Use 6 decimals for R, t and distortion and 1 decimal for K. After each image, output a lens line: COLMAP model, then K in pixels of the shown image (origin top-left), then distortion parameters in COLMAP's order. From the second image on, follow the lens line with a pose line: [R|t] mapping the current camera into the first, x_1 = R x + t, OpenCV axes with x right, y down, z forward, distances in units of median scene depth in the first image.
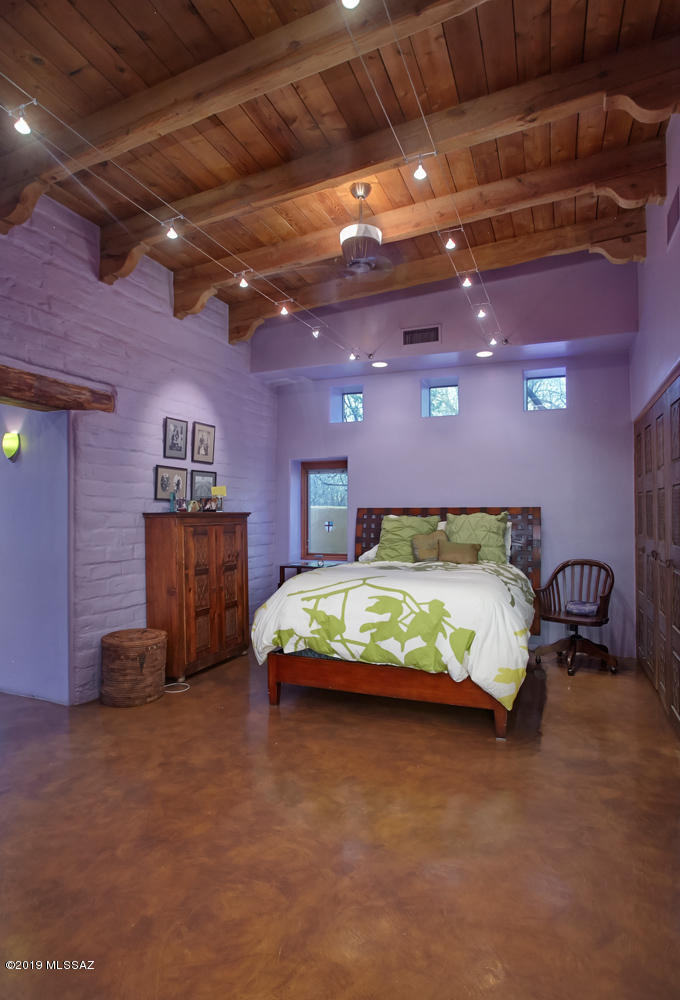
lens RADIAL K [[536.4, 0, 339.4], [0, 536.4, 506.3], [0, 0, 1]] dist [0.004899, 0.000917]
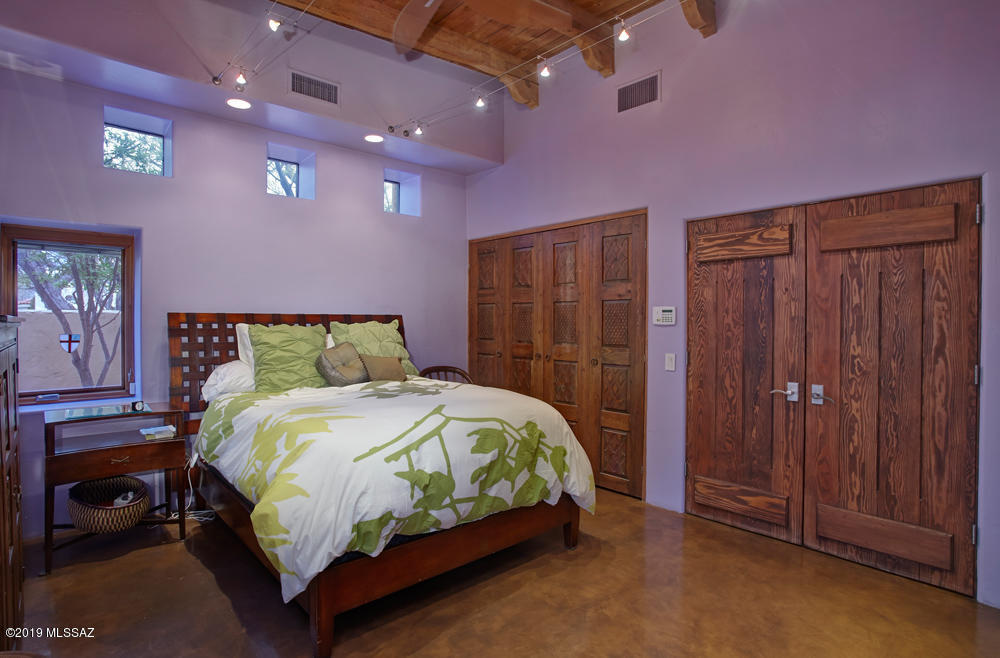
lens RADIAL K [[508.1, 0, 499.3], [0, 508.1, 325.0], [0, 0, 1]] dist [-0.026474, 0.000115]
pose [[0.433189, 0.001526, 0.901302, -0.566747], [-0.017852, 0.999817, 0.006887, 0.012222], [-0.901126, -0.019074, 0.433137, 0.668349]]
